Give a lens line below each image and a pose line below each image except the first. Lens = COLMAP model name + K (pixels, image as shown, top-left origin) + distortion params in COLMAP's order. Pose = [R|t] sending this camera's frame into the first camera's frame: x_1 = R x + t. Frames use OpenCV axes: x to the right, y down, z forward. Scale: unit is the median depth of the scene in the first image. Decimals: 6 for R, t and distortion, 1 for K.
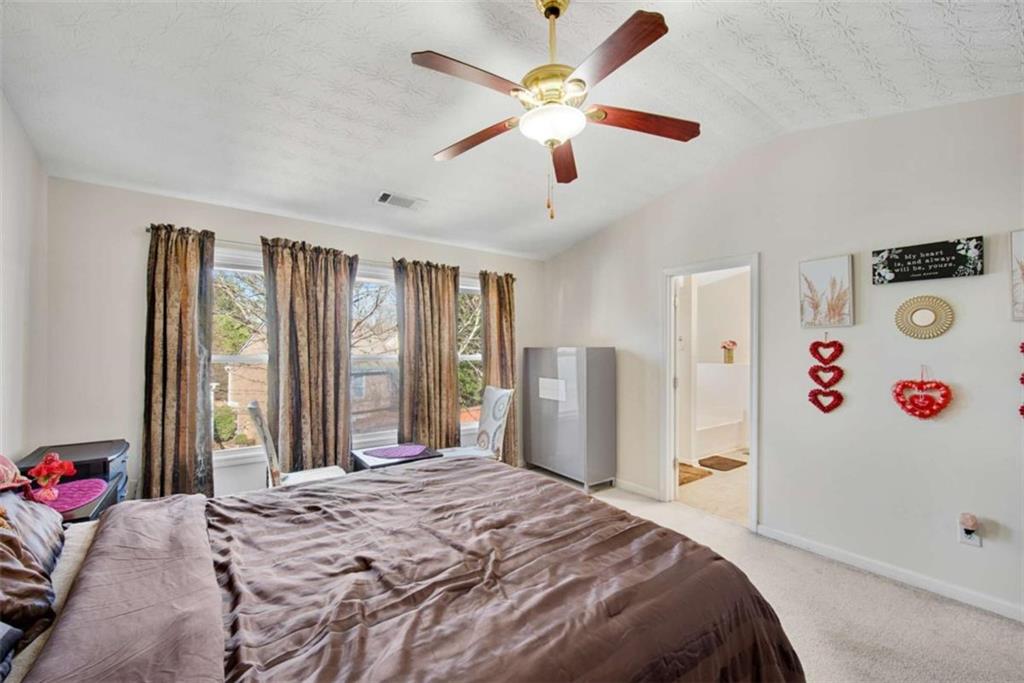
lens RADIAL K [[423.9, 0, 512.4], [0, 423.9, 343.8], [0, 0, 1]] dist [-0.002798, -0.000257]
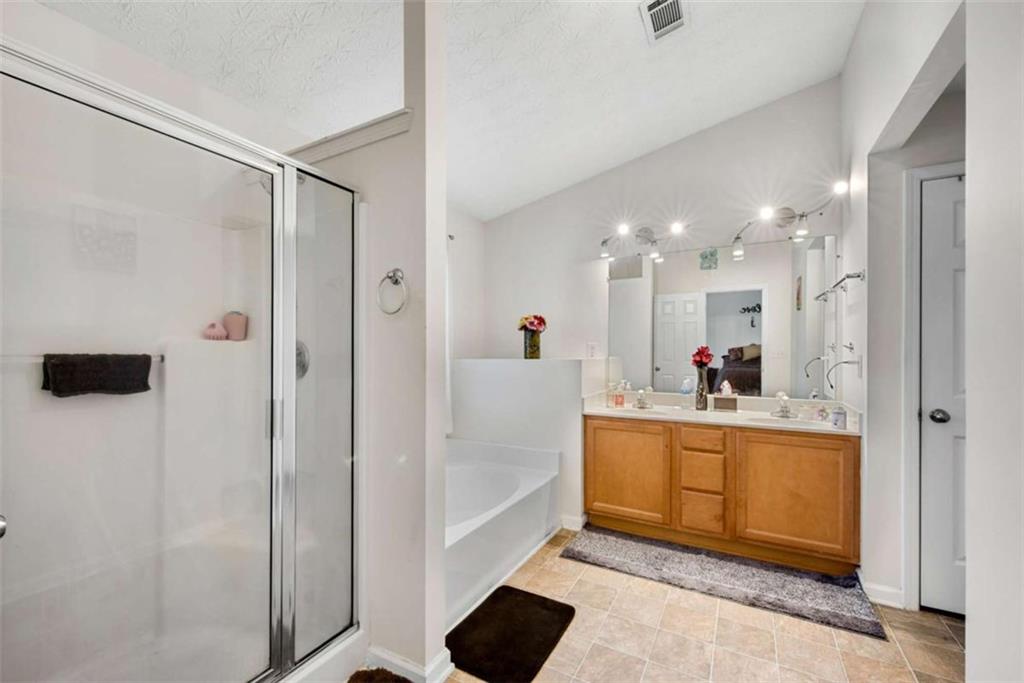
lens RADIAL K [[423.9, 0, 512.4], [0, 423.9, 343.8], [0, 0, 1]] dist [-0.002798, -0.000257]
pose [[0.919712, -0.004178, 0.392572, 0.546593], [0.006899, 0.999961, -0.005520, 0.056501], [-0.392534, 0.007785, 0.919705, 1.023851]]
